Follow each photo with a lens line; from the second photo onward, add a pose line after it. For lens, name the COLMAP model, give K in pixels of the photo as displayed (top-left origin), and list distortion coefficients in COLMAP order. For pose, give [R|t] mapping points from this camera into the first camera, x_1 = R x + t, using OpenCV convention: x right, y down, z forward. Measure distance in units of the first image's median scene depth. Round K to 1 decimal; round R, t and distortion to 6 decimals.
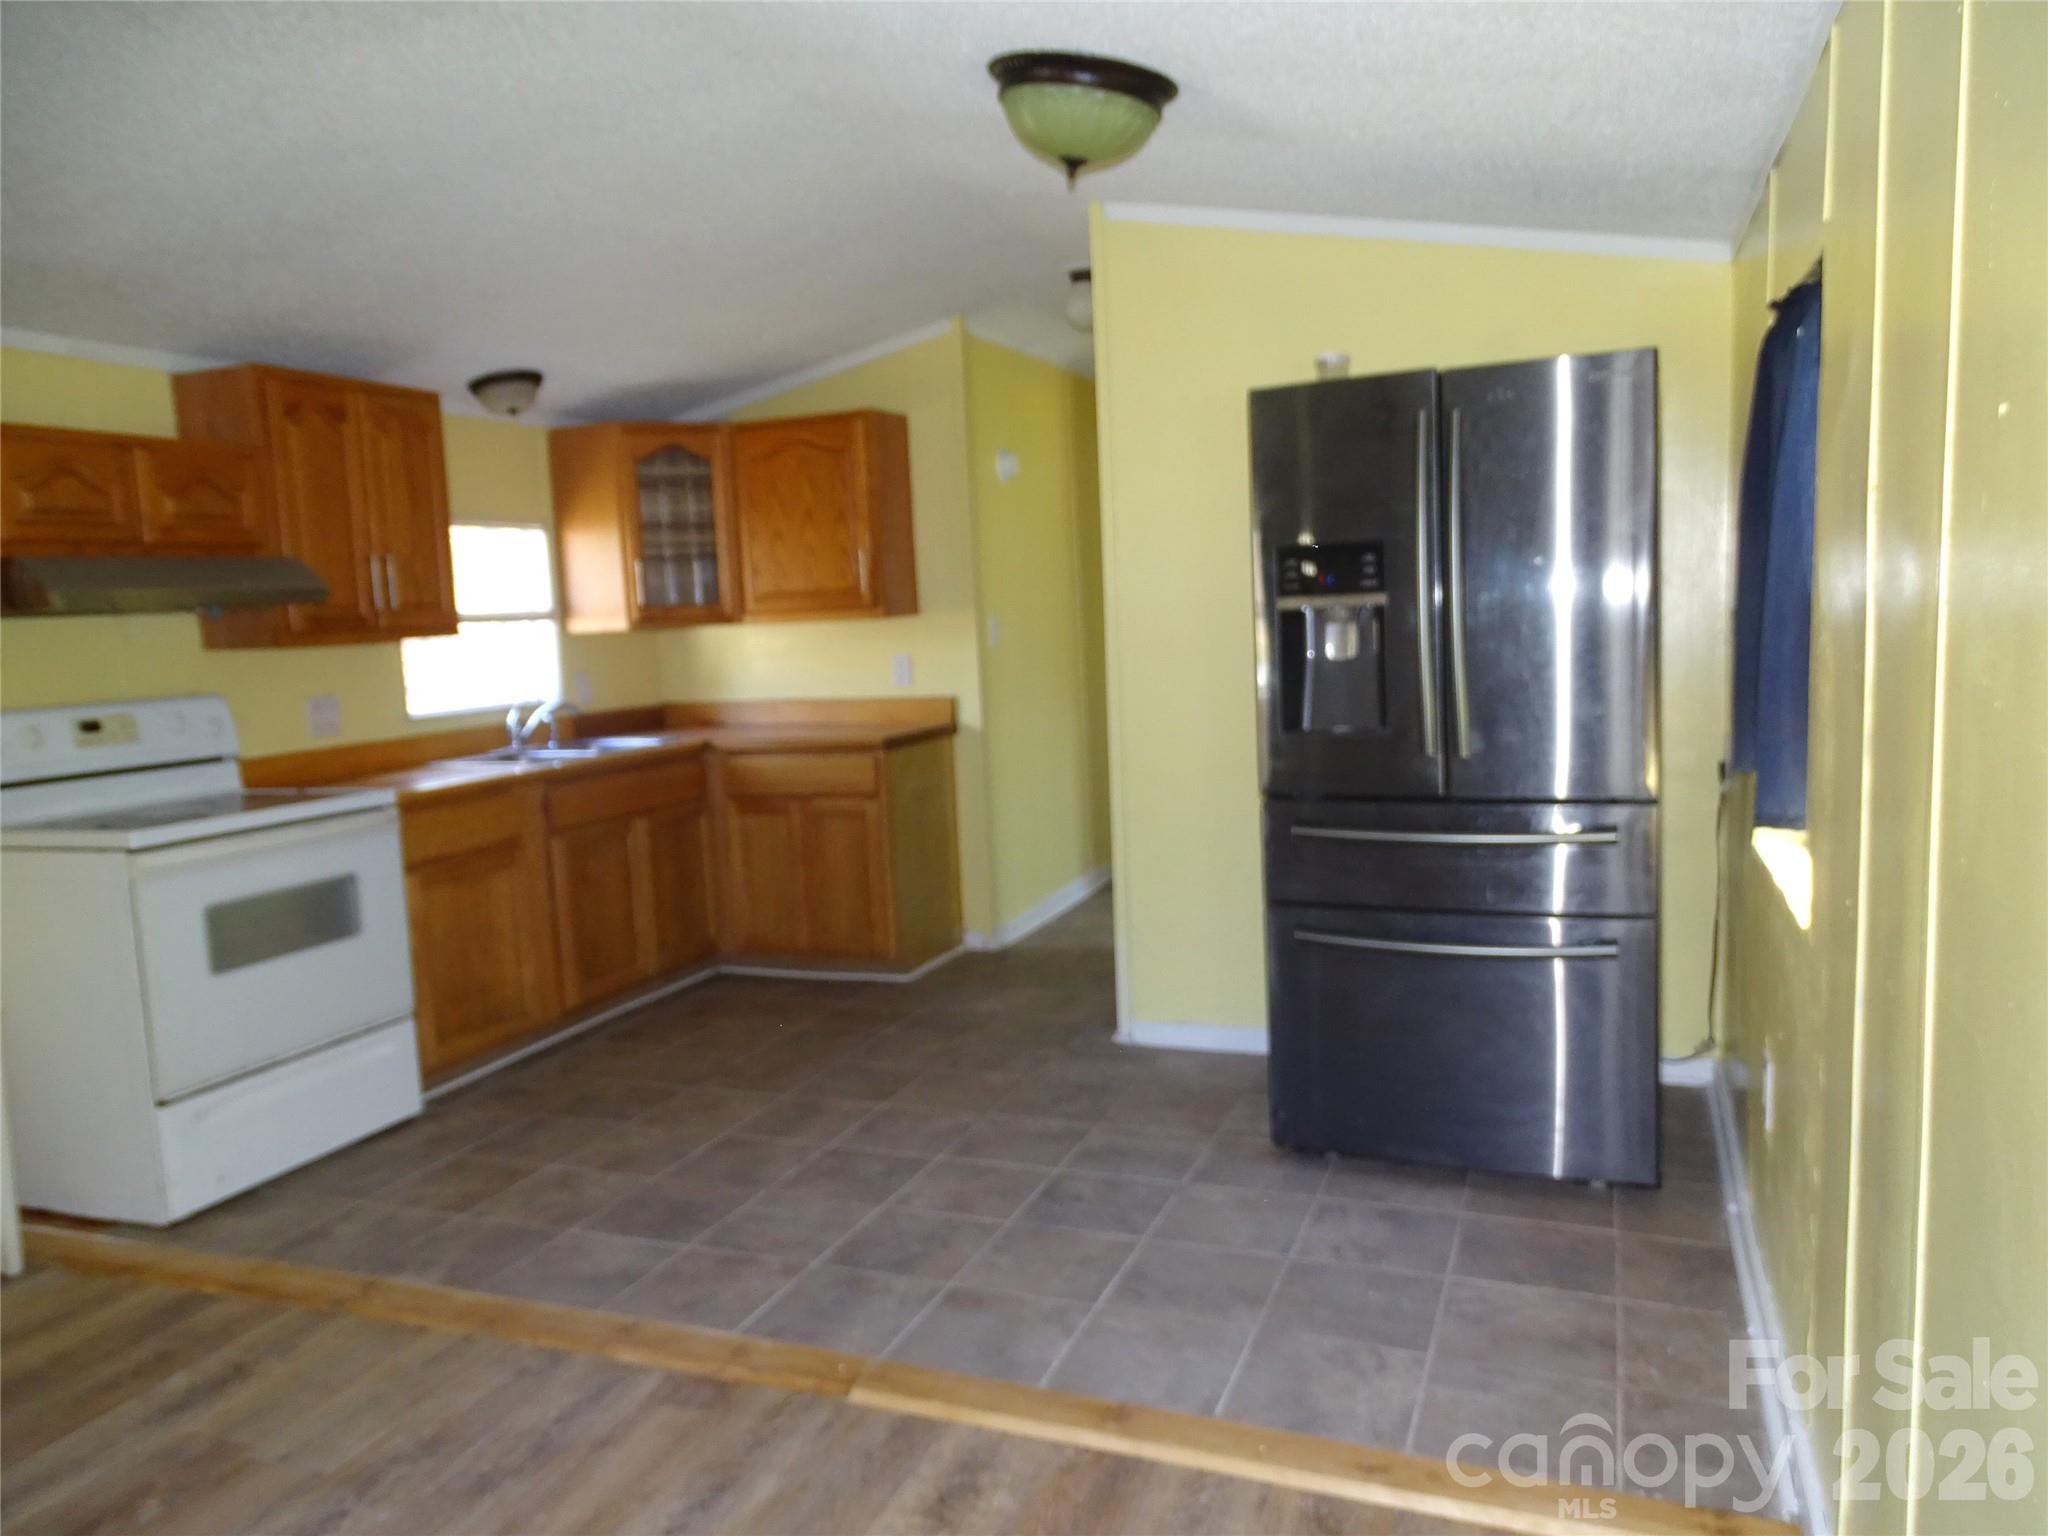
lens RADIAL K [[1421.4, 0, 1024.0], [0, 1421.4, 768.0], [0, 0, 1]] dist [0.002219, 0.000528]
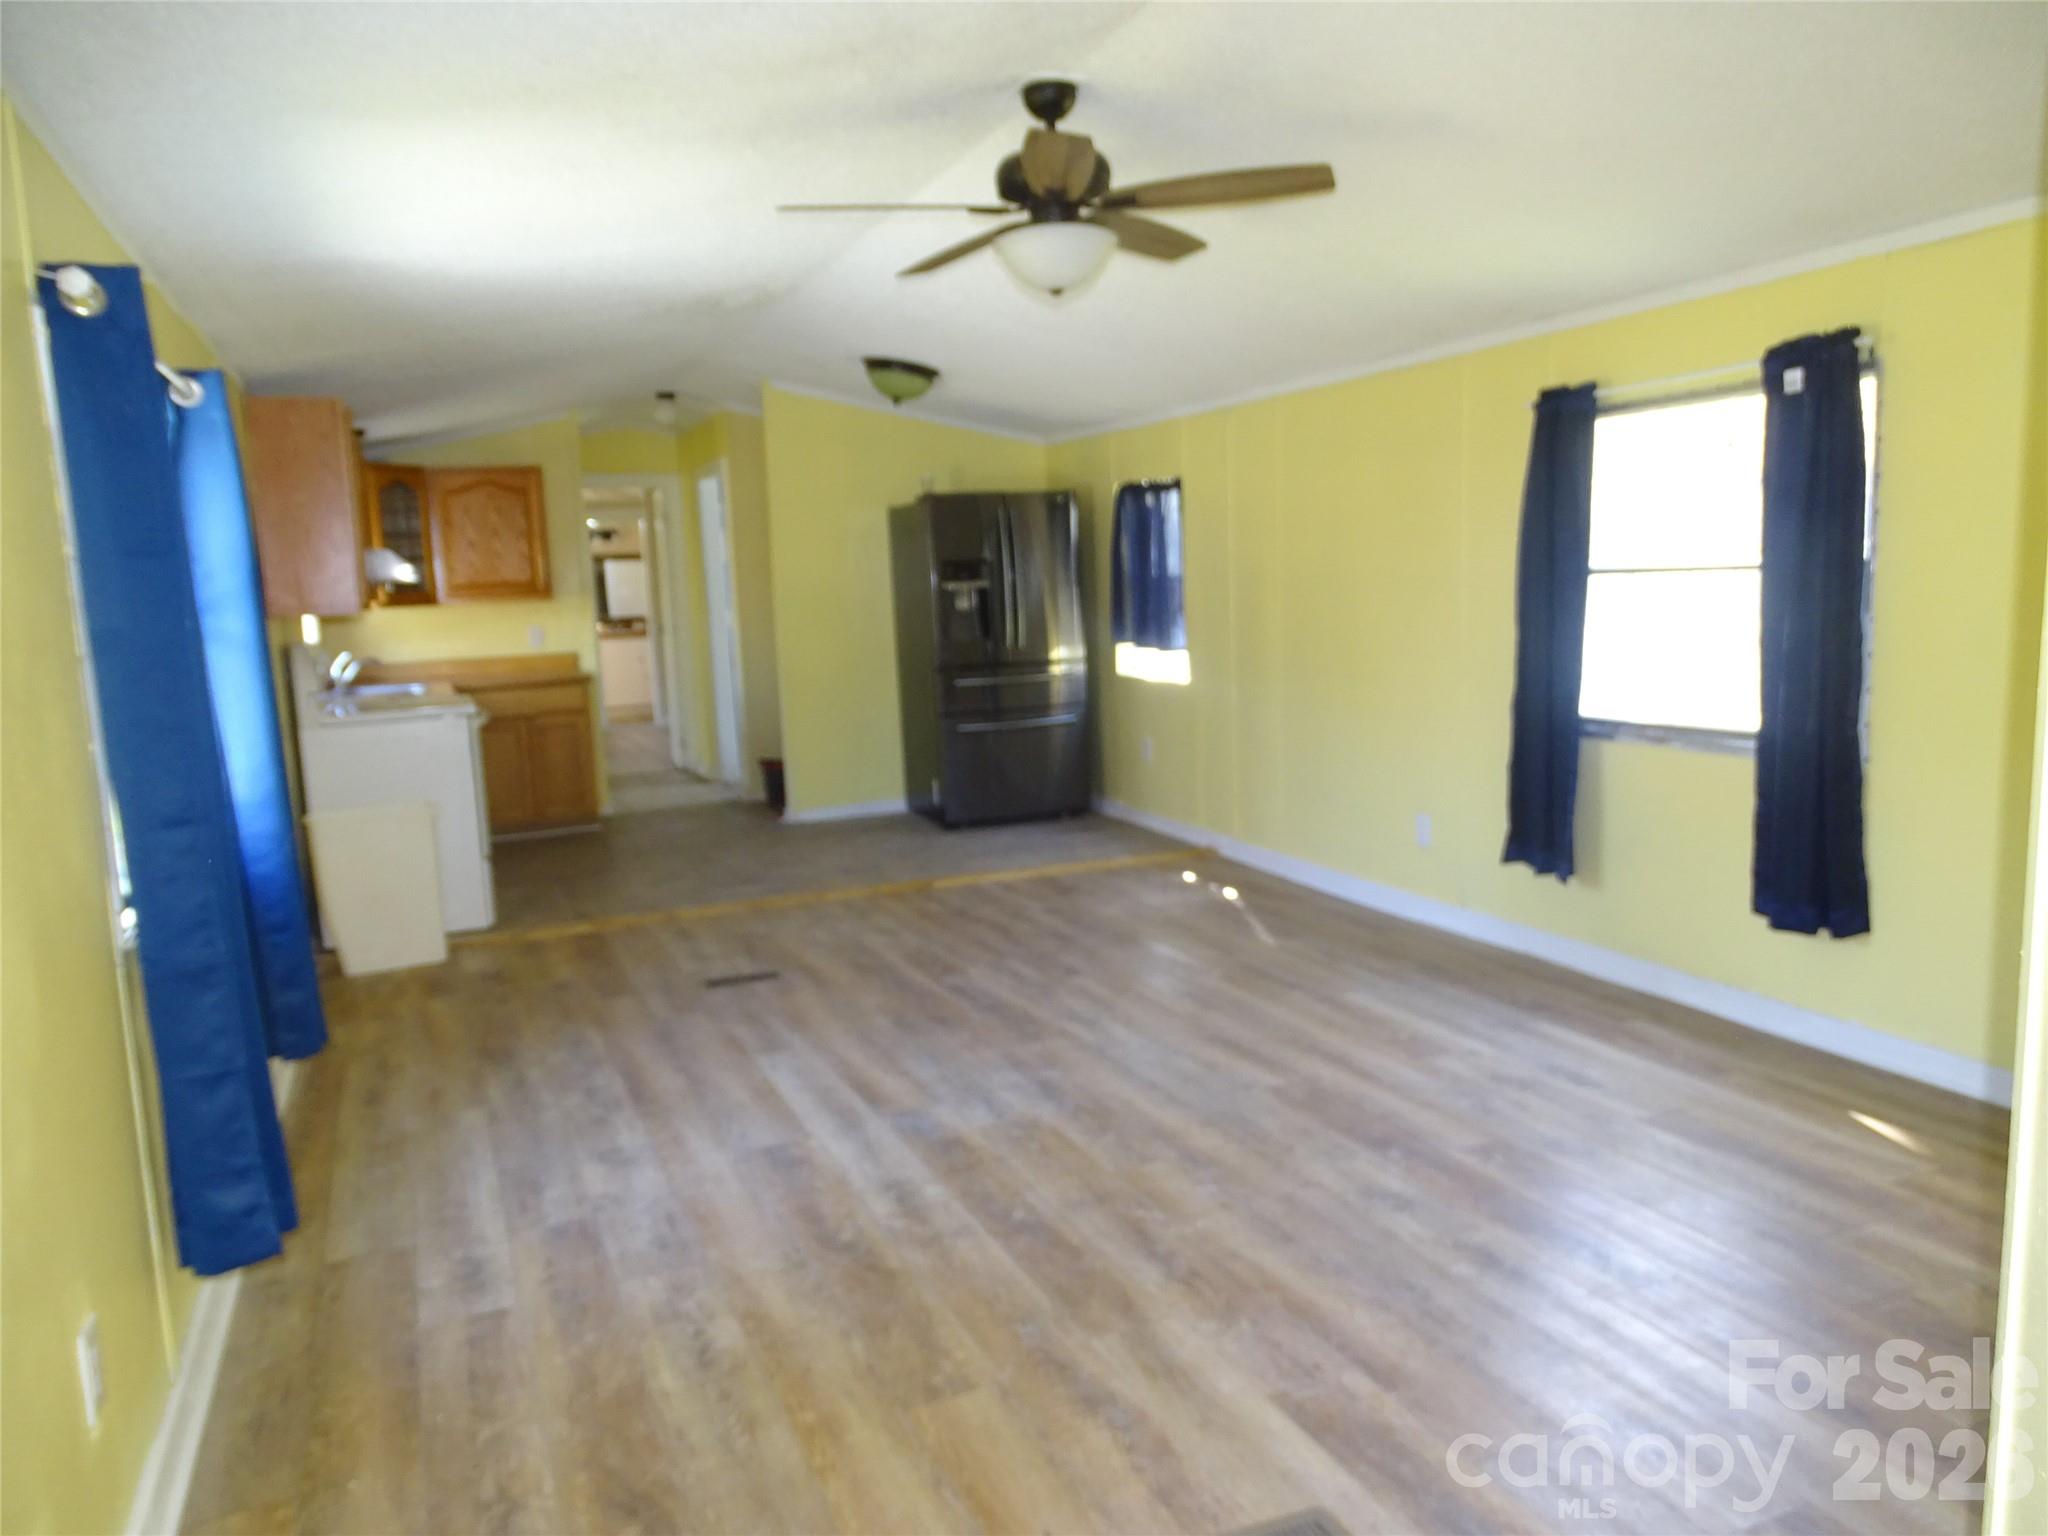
lens RADIAL K [[1472.9, 0, 1026.5], [0, 1472.9, 761.2], [0, 0, 1]] dist [0.002545, 0.005123]
pose [[0.720490, -0.072193, 0.689697, -1.370016], [0.087763, 0.996062, 0.012579, 0.149395], [-0.687889, 0.051467, 0.723988, -0.799679]]
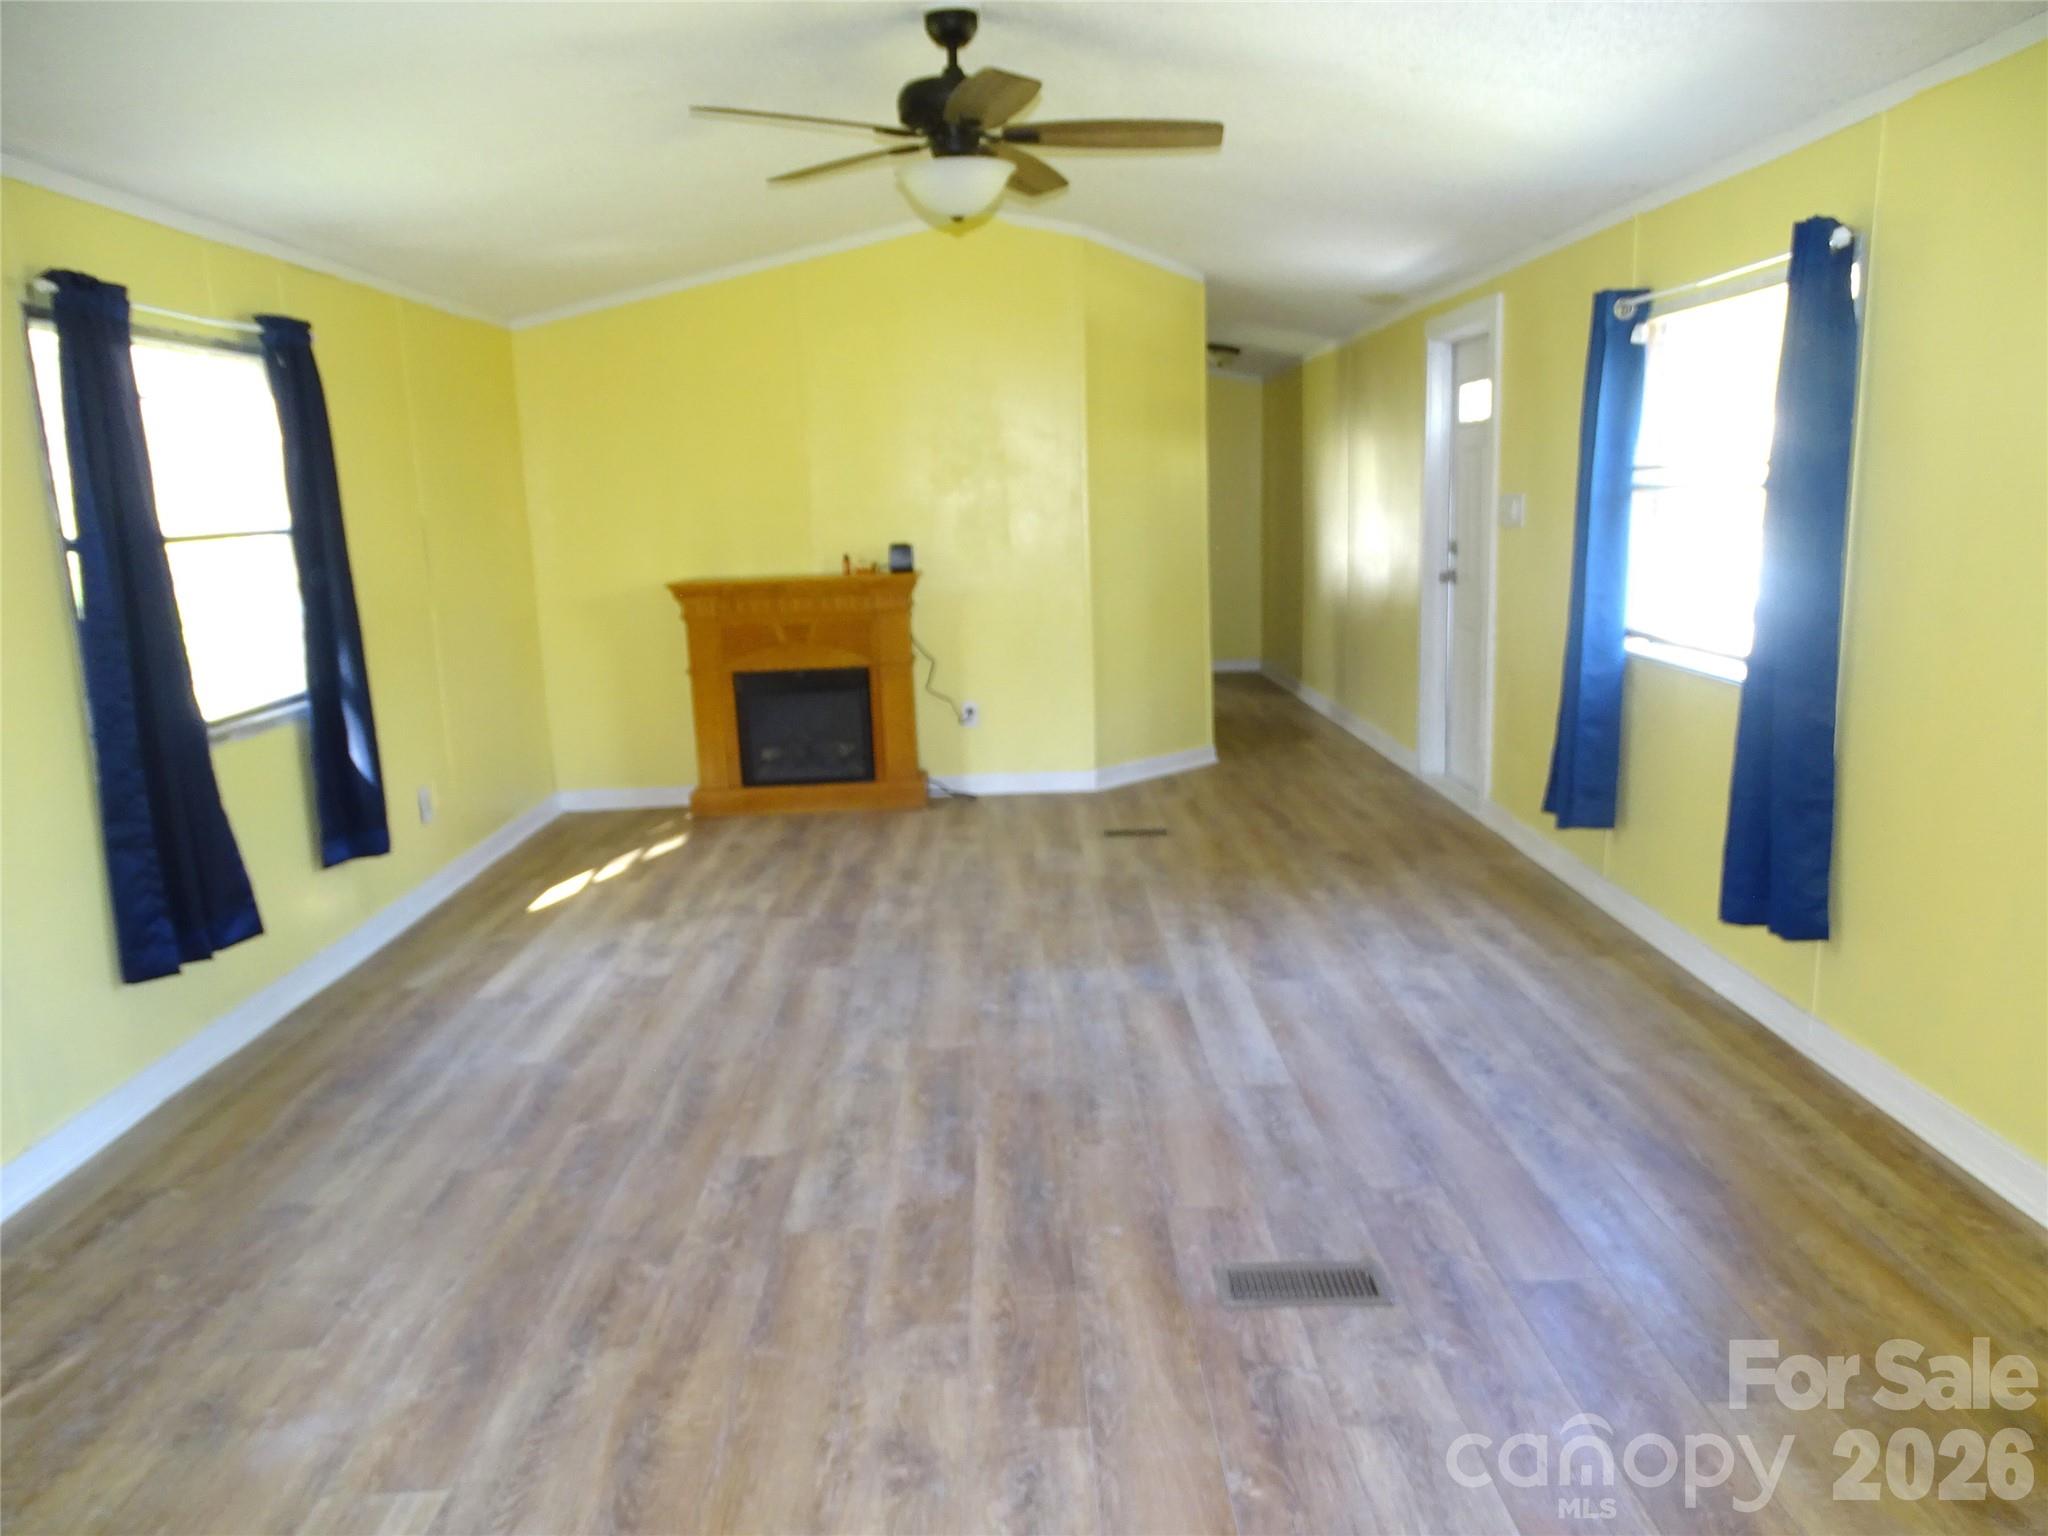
lens RADIAL K [[1464.8, 0, 1028.8], [0, 1464.8, 754.3], [0, 0, 1]] dist [0.007377, 0.002910]
pose [[-0.924824, 0.134888, -0.355677, -0.157264], [0.025996, 0.955243, 0.294677, -0.122137], [0.379507, 0.263278, -0.886938, 1.106171]]
